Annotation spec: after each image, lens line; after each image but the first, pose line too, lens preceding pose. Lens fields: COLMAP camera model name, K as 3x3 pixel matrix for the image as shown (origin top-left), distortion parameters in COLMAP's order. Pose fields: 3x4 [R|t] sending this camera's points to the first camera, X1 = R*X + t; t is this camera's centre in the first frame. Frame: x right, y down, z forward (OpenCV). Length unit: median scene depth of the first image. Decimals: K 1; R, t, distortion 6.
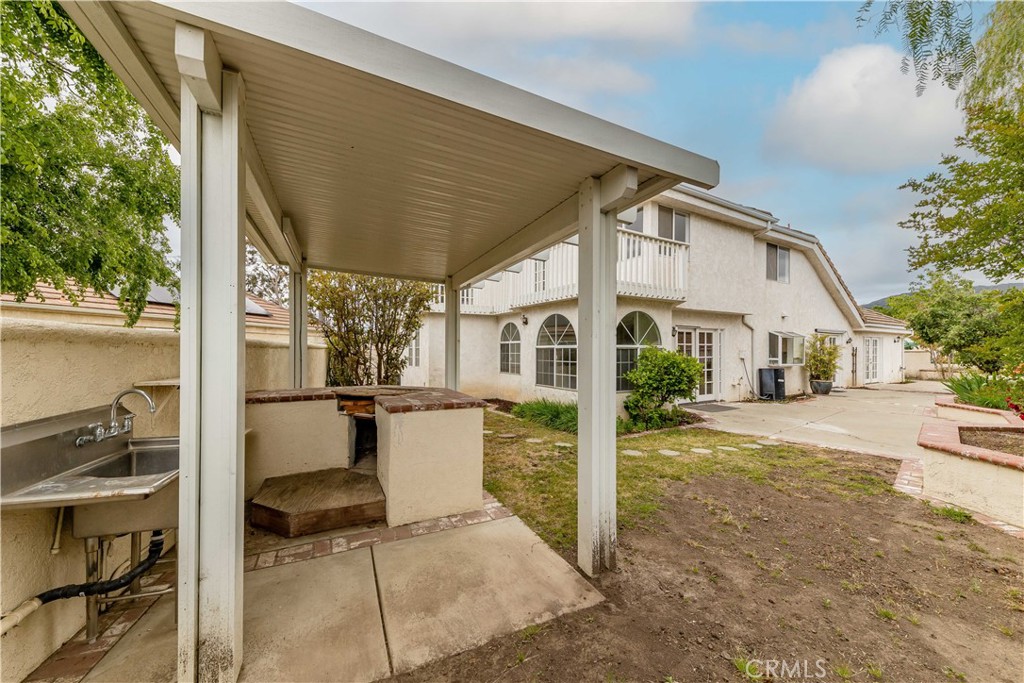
lens RADIAL K [[376.1, 0, 511.4], [0, 376.1, 349.3], [0, 0, 1]] dist [0.020952, -0.007158]
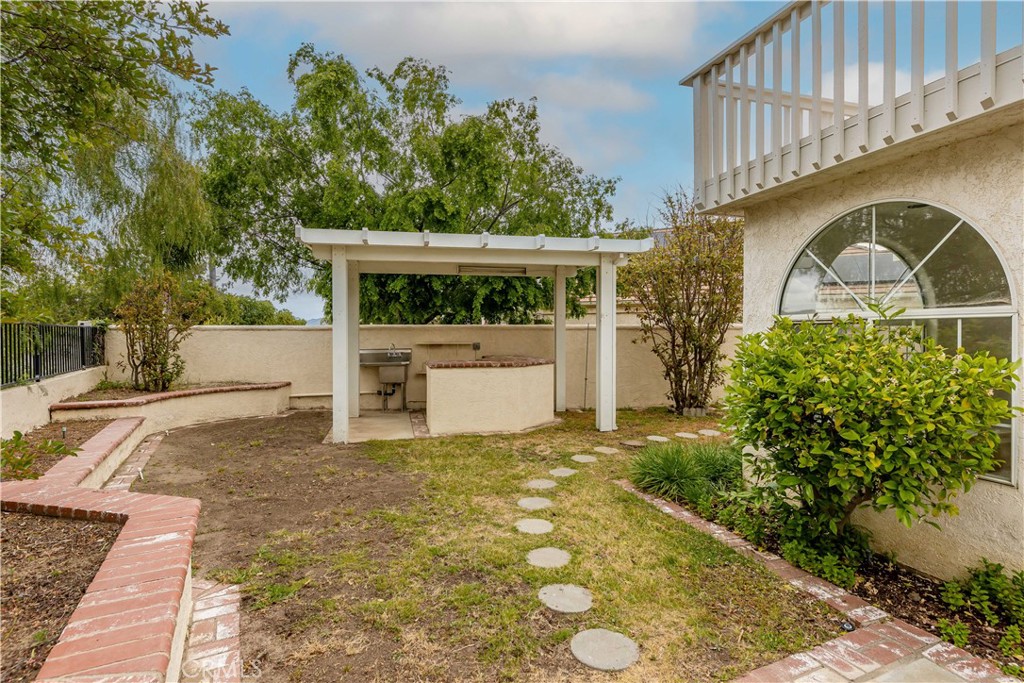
lens RADIAL K [[491.2, 0, 512.0], [0, 491.2, 341.5], [0, 0, 1]] dist [-0.006978, -0.000967]
pose [[-0.210533, 0.017004, -0.977439, 0.672228], [0.004735, 0.999855, 0.016374, 0.004608], [0.977575, -0.001180, -0.210583, 0.645626]]
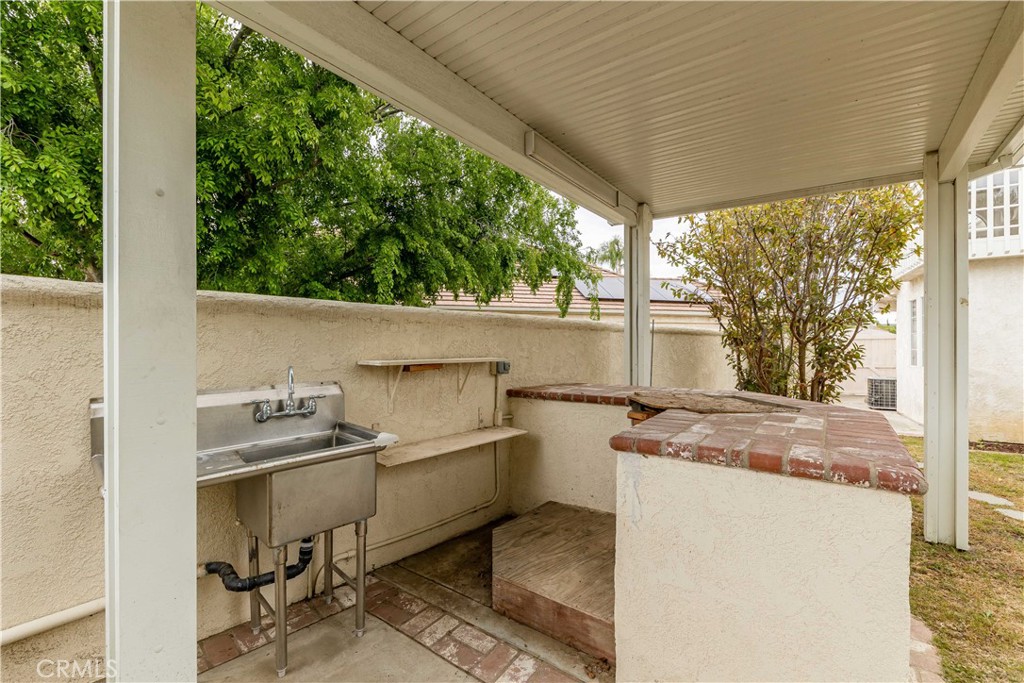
lens RADIAL K [[428.6, 0, 514.6], [0, 428.6, 344.3], [0, 0, 1]] dist [-0.000521, -0.000165]
pose [[0.468882, -0.010130, -0.883203, 0.026996], [0.007148, 0.999945, -0.007674, 0.014782], [0.883232, -0.002714, 0.468928, 0.214312]]
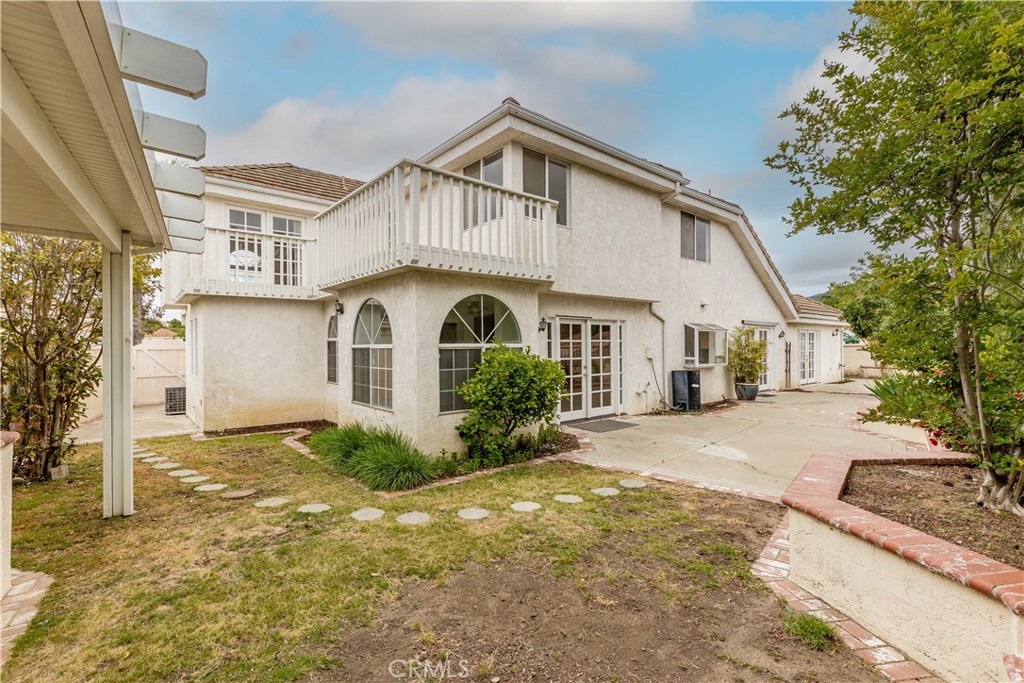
lens RADIAL K [[461.8, 0, 505.0], [0, 461.8, 347.2], [0, 0, 1]] dist [0.020067, -0.012739]
pose [[0.988709, -0.009032, 0.149574, 0.203016], [0.008361, 0.999952, 0.005115, -0.006698], [-0.149613, -0.003807, 0.988737, 0.123839]]
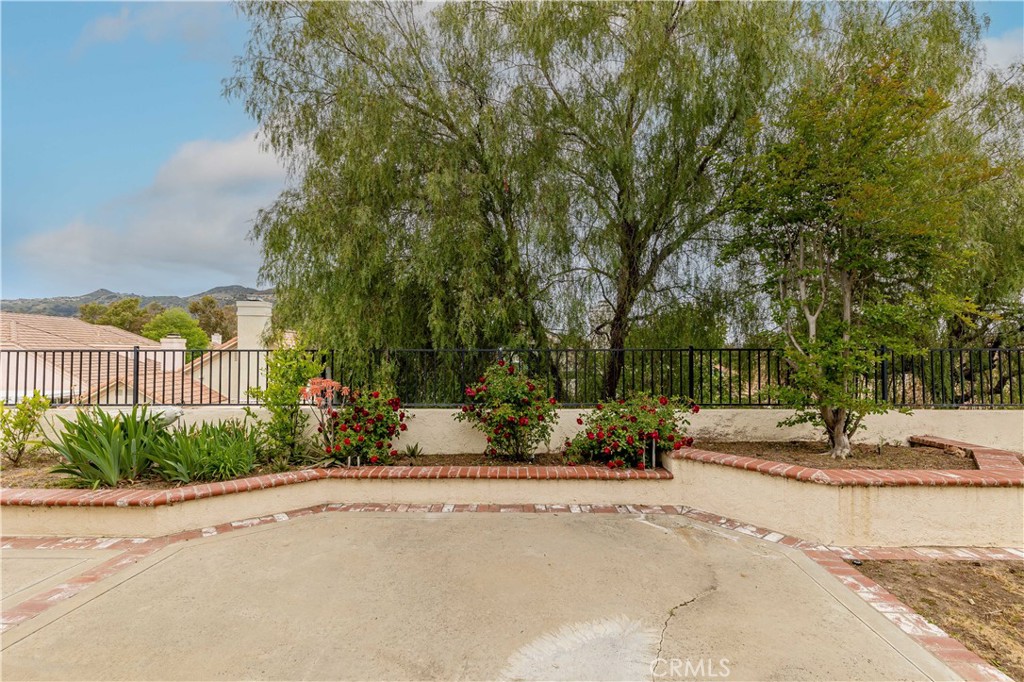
lens RADIAL K [[461.8, 0, 505.0], [0, 461.8, 346.7], [0, 0, 1]] dist [0.020067, -0.012739]
pose [[-0.739055, 0.004516, 0.673630, 0.501973], [-0.004661, 0.999919, -0.011817, -0.002884], [-0.673629, -0.011873, -0.738974, 0.982811]]
